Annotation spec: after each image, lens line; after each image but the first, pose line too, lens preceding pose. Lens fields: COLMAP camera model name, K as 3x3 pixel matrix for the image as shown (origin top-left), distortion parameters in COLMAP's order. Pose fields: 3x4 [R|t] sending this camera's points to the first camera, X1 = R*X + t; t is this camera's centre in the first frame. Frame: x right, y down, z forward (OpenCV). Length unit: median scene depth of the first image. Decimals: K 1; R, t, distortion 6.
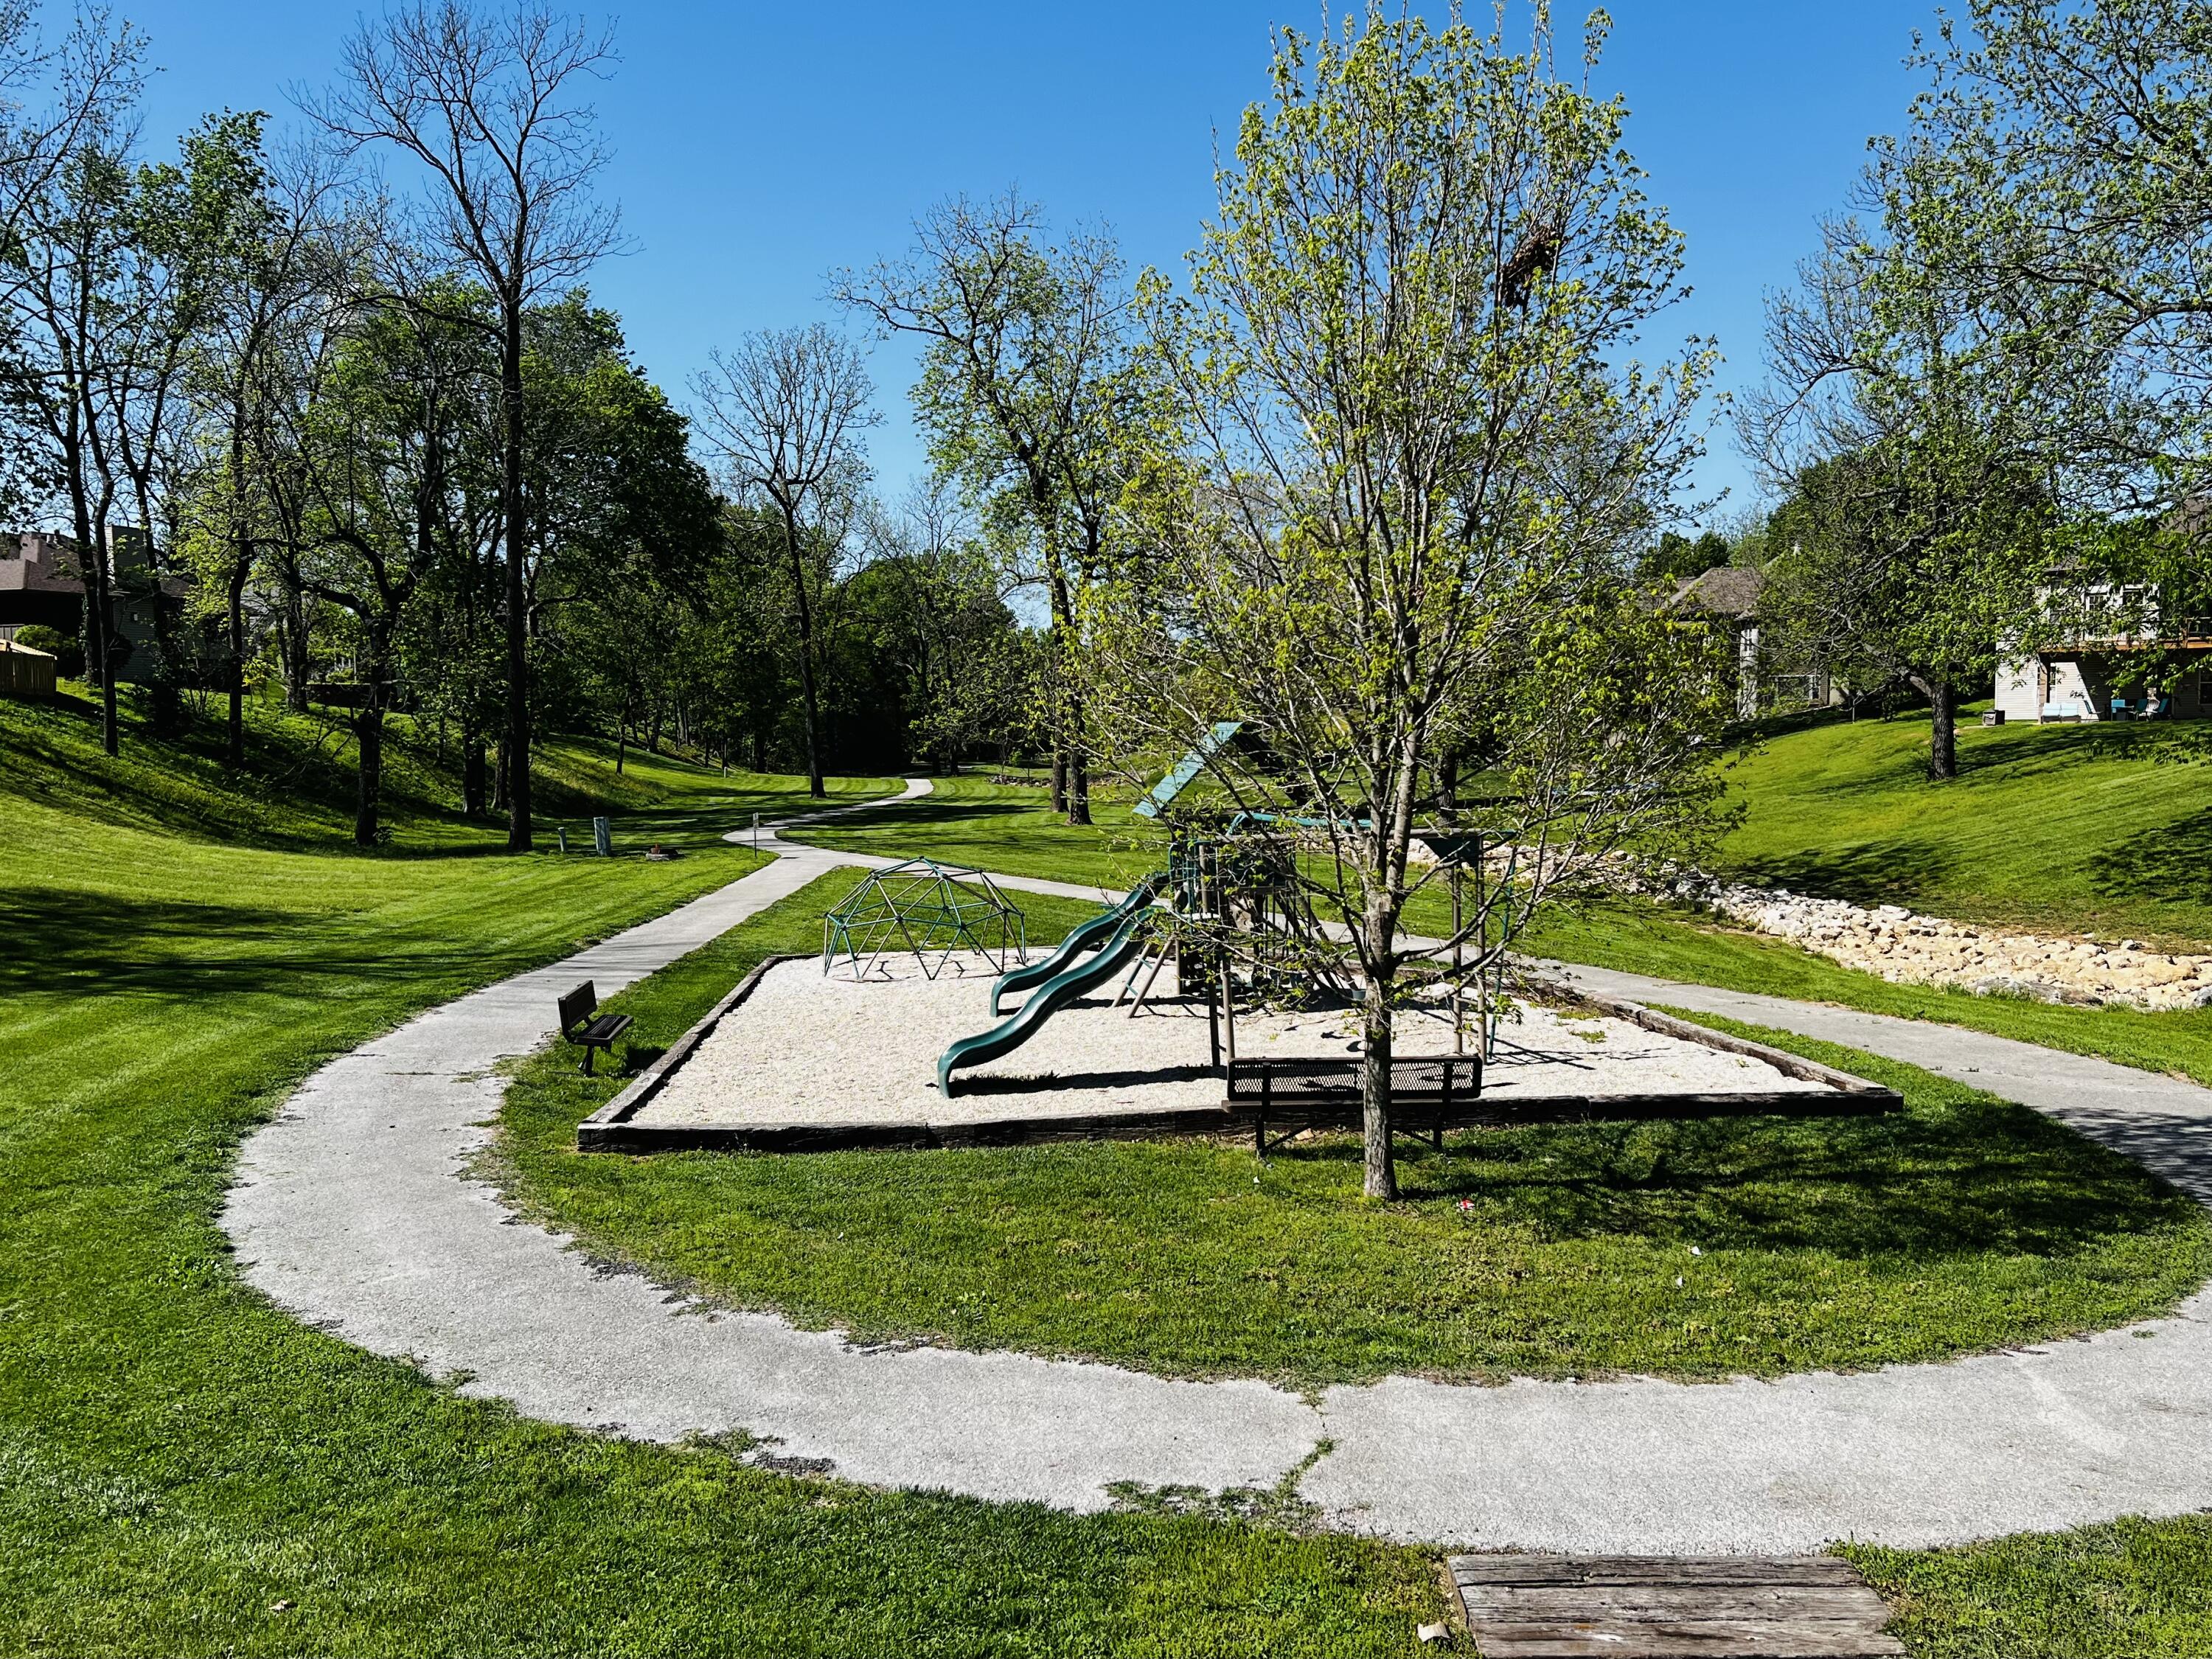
lens RADIAL K [[1863.5, 0, 1141.5], [0, 1863.5, 811.3], [0, 0, 1]] dist [0.006063, 0.026588]
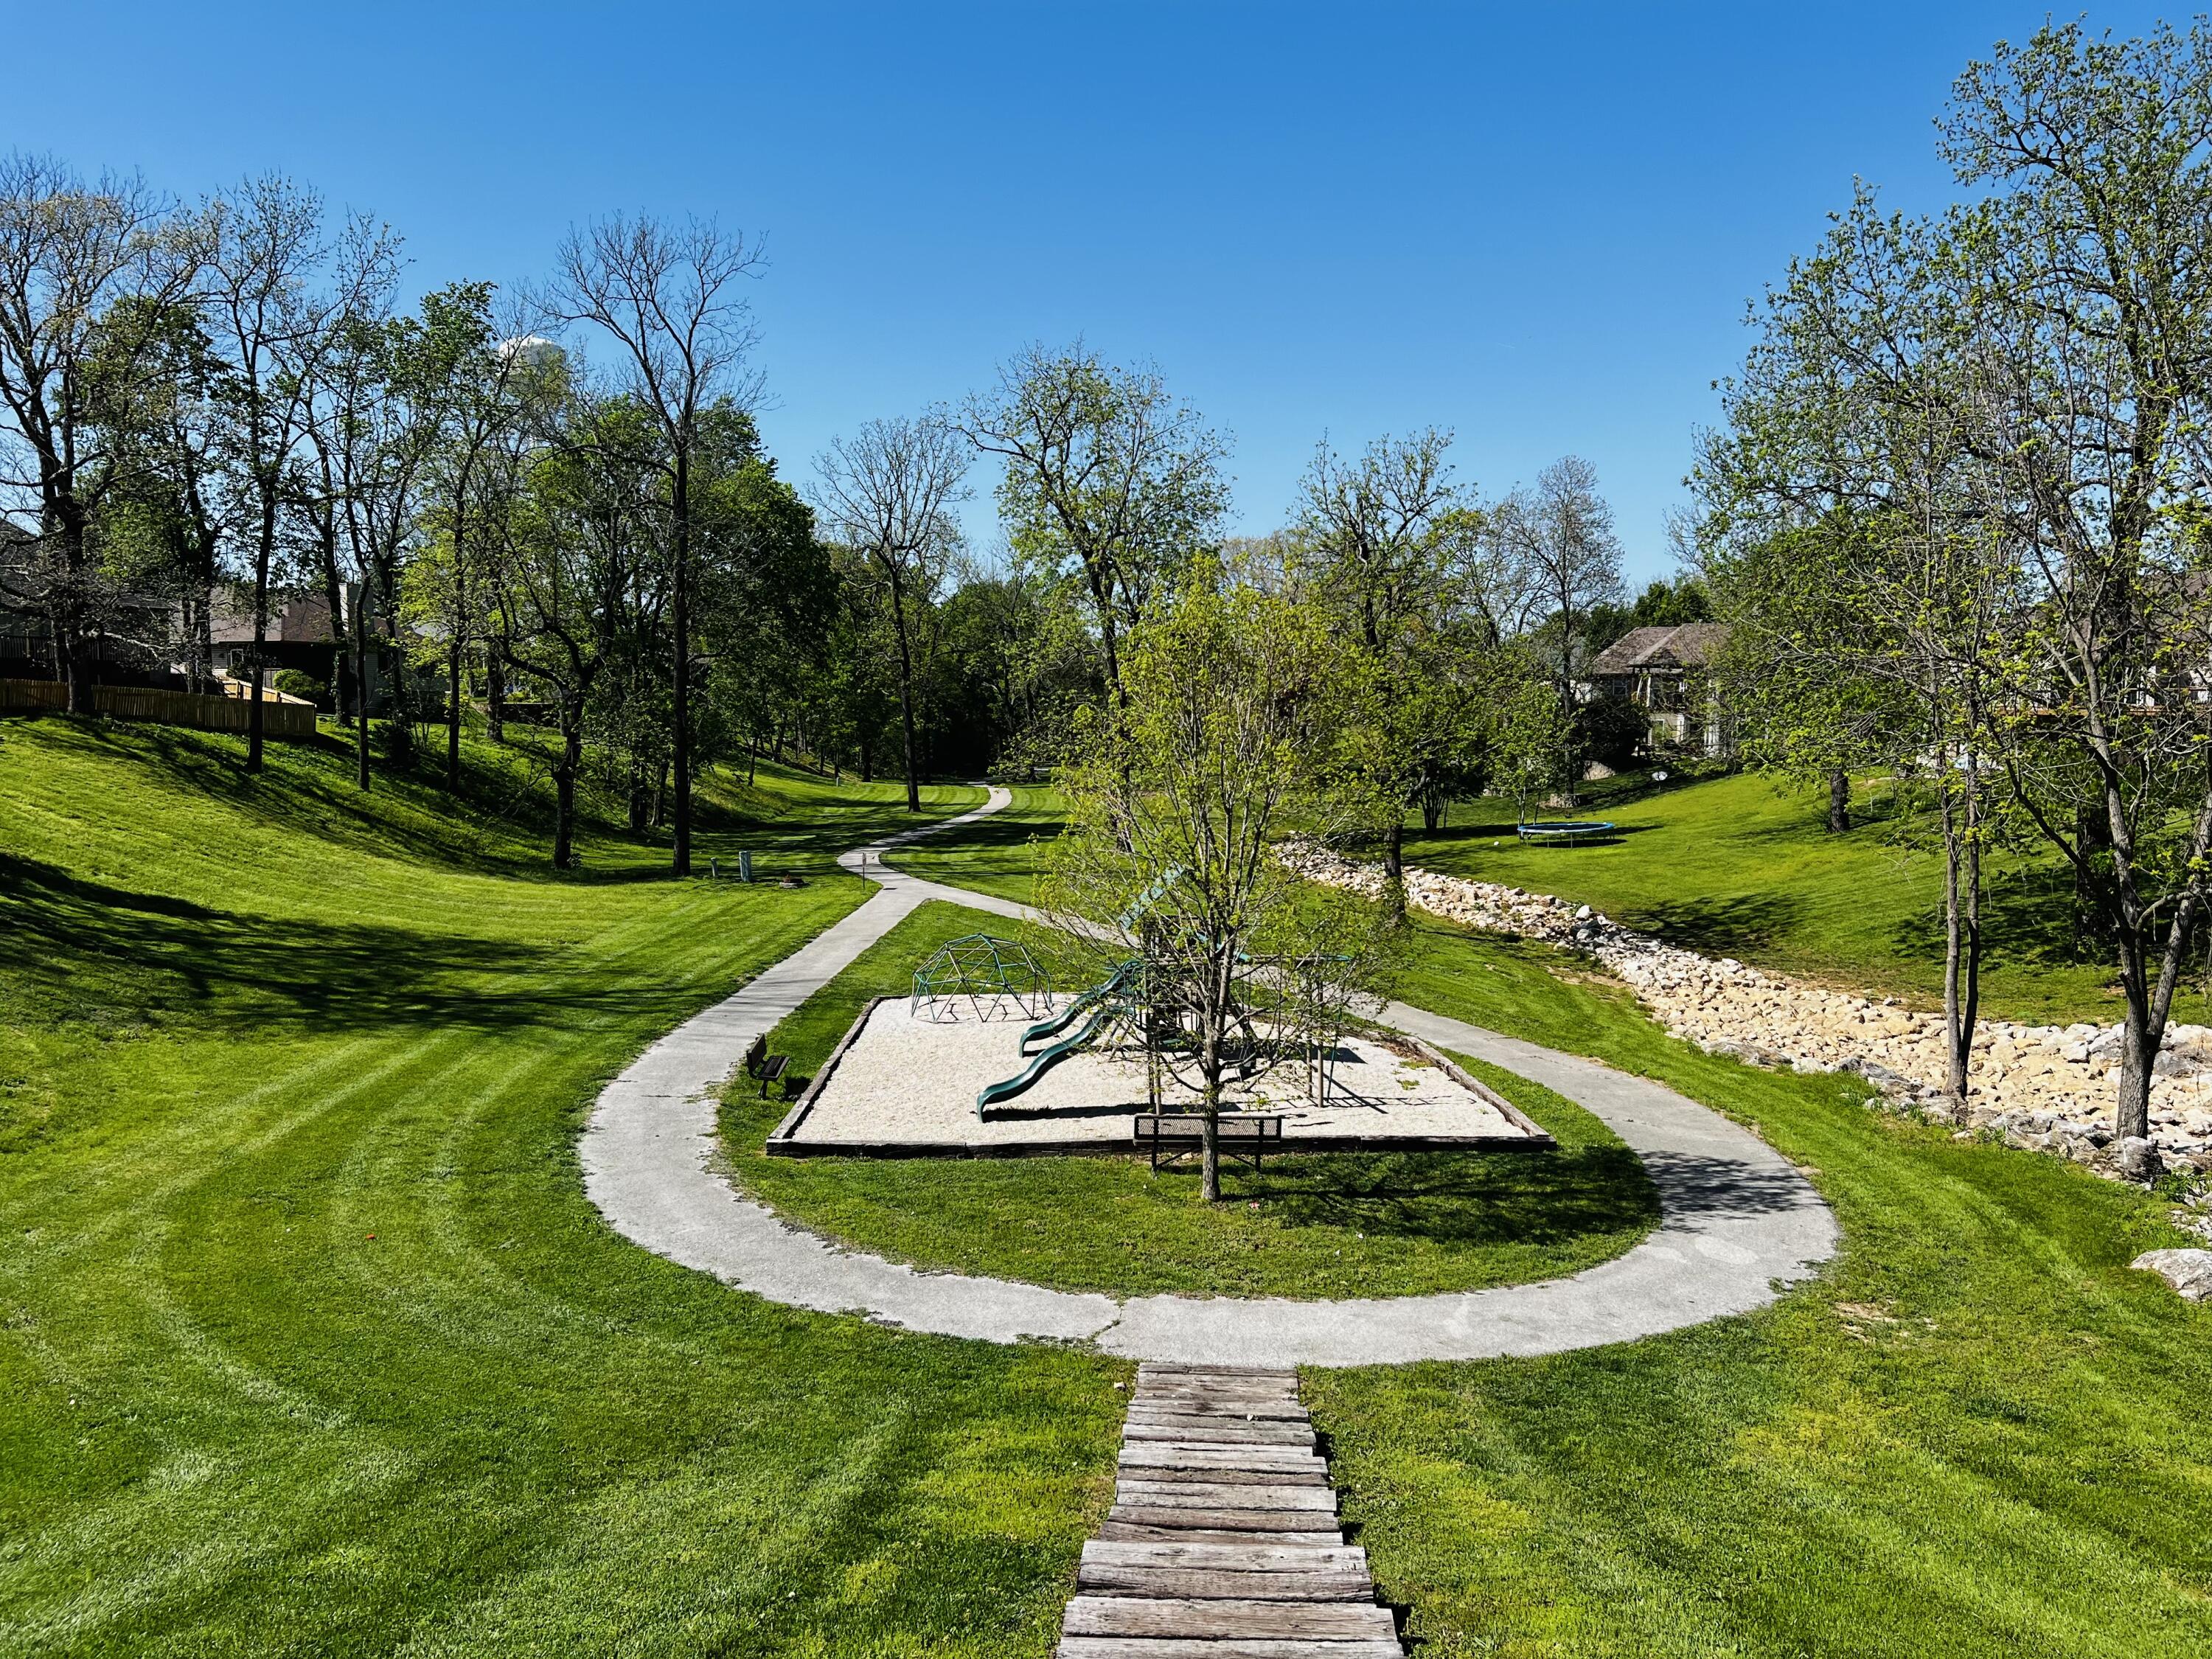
lens RADIAL K [[1613.0, 0, 1102.2], [0, 1613.0, 814.6], [0, 0, 1]] dist [0.040968, -0.010253]
pose [[0.998266, 0.016248, -0.056580, 0.041422], [-0.016233, 0.999868, 0.000722, -0.064088], [0.056584, 0.000198, 0.998398, -0.221949]]
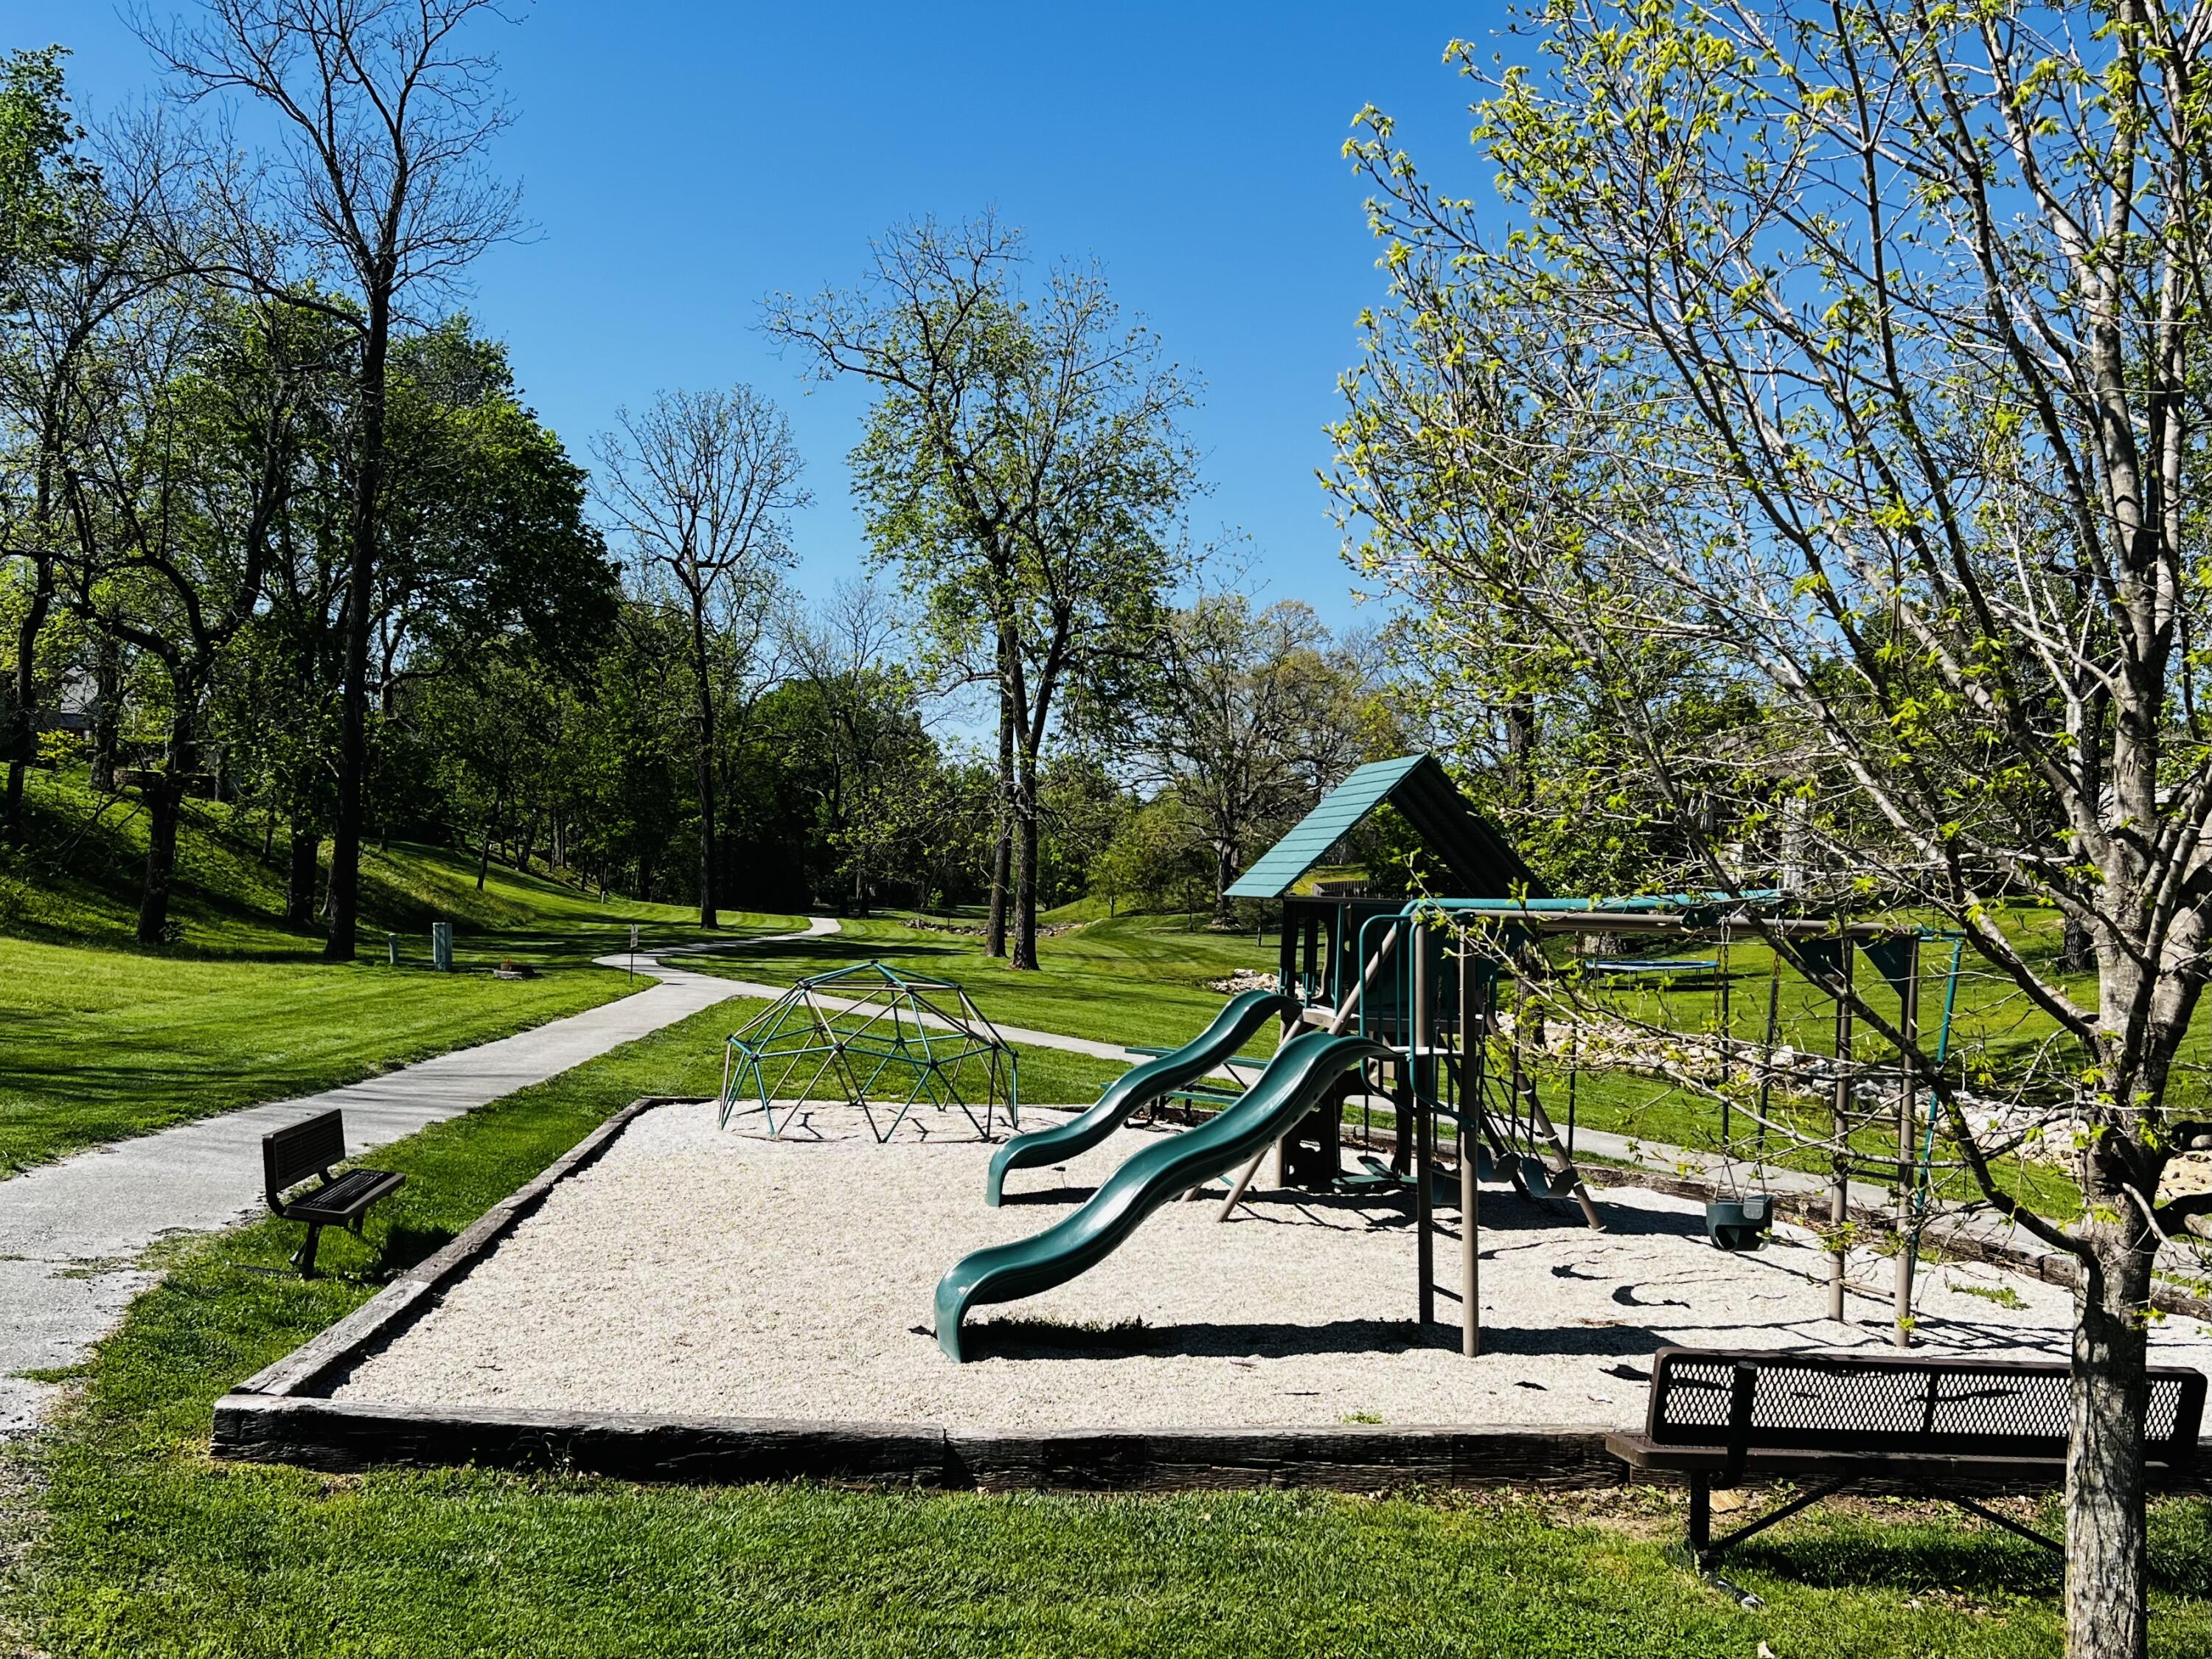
lens RADIAL K [[2108.4, 0, 1093.2], [0, 2108.4, 847.0], [0, 0, 1]] dist [0.012839, 0.000000]
pose [[0.998378, 0.056539, 0.006688, -0.041268], [-0.056043, 0.996653, -0.059511, 0.021600], [-0.010031, 0.059040, 0.998205, 0.205343]]
